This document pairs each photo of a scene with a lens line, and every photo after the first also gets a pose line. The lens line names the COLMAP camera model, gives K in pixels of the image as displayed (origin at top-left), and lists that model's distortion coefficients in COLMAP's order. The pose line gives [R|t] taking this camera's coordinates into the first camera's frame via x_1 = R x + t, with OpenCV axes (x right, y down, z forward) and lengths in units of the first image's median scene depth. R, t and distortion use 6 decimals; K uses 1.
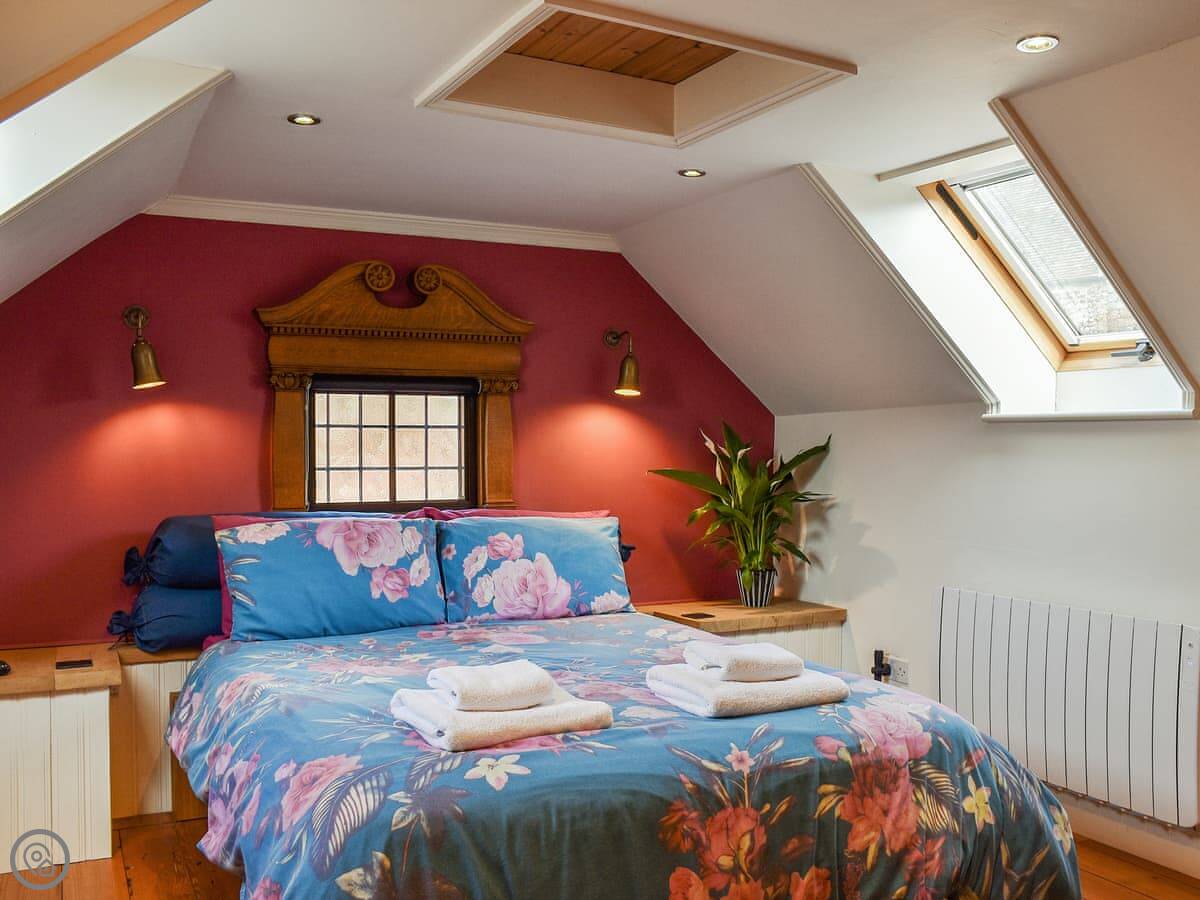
lens RADIAL K [[1168.7, 0, 602.7], [0, 1168.7, 421.4], [0, 0, 1]] dist [-0.158045, 0.130079]
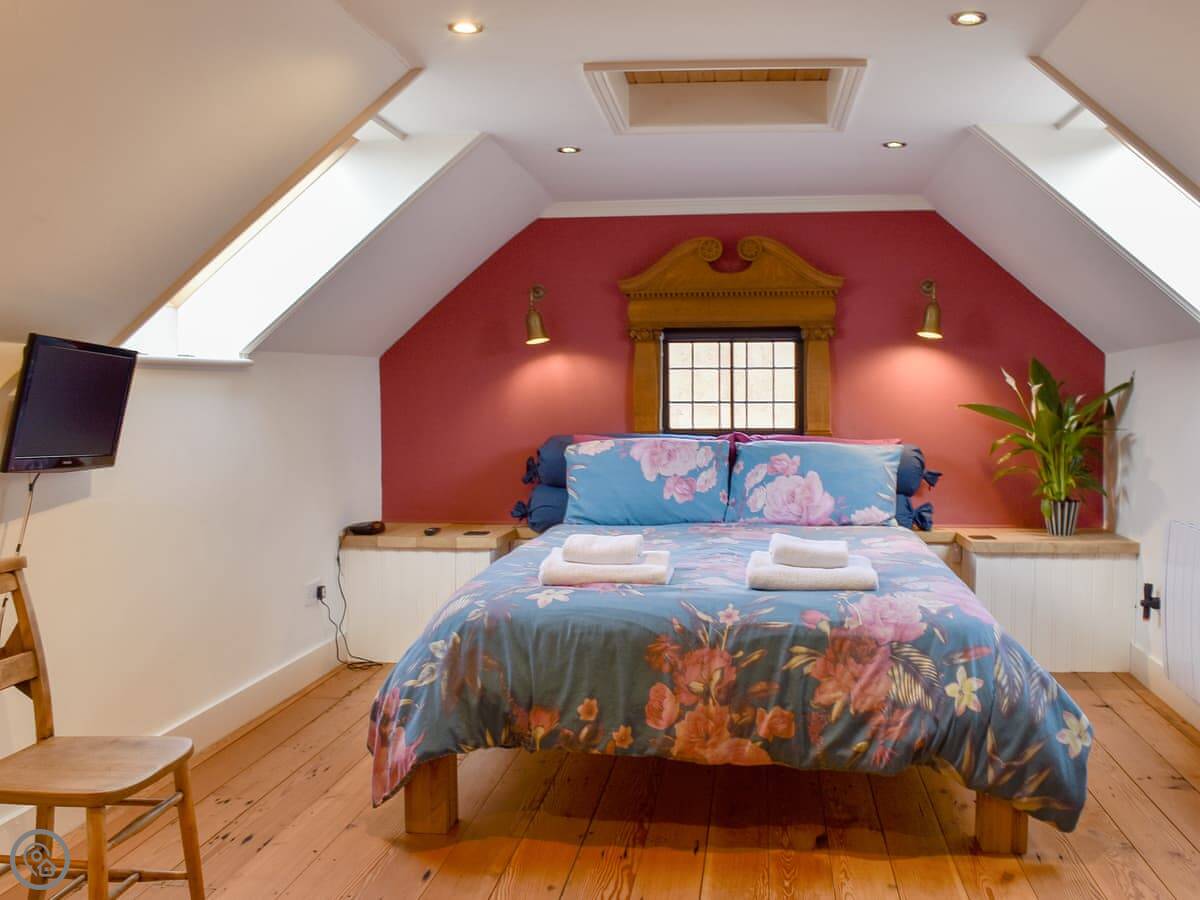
lens RADIAL K [[1168.7, 0, 602.7], [0, 1168.7, 421.4], [0, 0, 1]] dist [-0.158045, 0.130079]
pose [[0.792040, 0.010674, -0.610376, 0.727539], [0.015587, 0.999168, 0.037700, 0.018417], [0.610270, -0.039374, 0.791214, -0.112446]]
